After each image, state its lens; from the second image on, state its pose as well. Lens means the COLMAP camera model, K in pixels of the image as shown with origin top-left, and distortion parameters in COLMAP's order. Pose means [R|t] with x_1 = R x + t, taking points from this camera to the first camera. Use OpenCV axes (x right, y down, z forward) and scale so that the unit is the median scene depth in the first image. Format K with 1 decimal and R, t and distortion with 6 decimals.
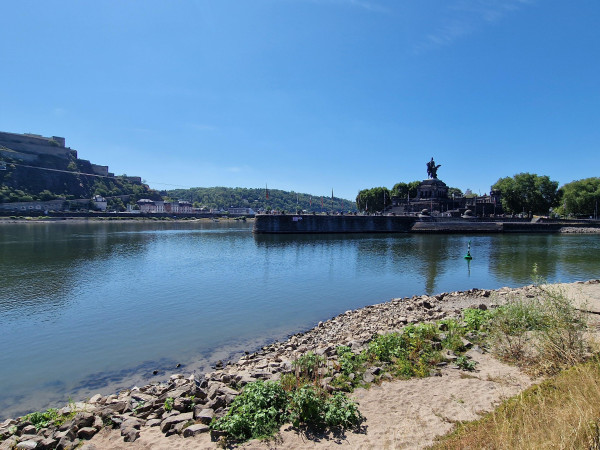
lens RADIAL K [[515.7, 0, 292.0], [0, 515.7, 224.5], [0, 0, 1]] dist [0.004818, -0.005234]
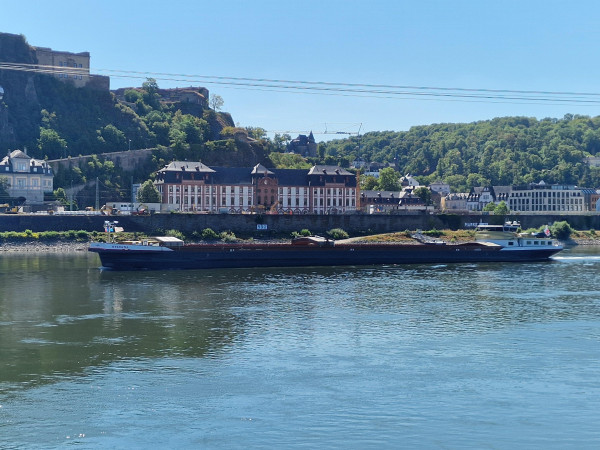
lens RADIAL K [[929.7, 0, 300.0], [0, 929.7, 225.0], [0, 0, 1]] dist [0.006635, -0.009807]
pose [[0.898611, -0.006406, -0.438699, -0.019123], [0.005399, 0.999979, -0.003542, -0.013331], [0.438712, 0.000814, 0.898627, 0.557600]]
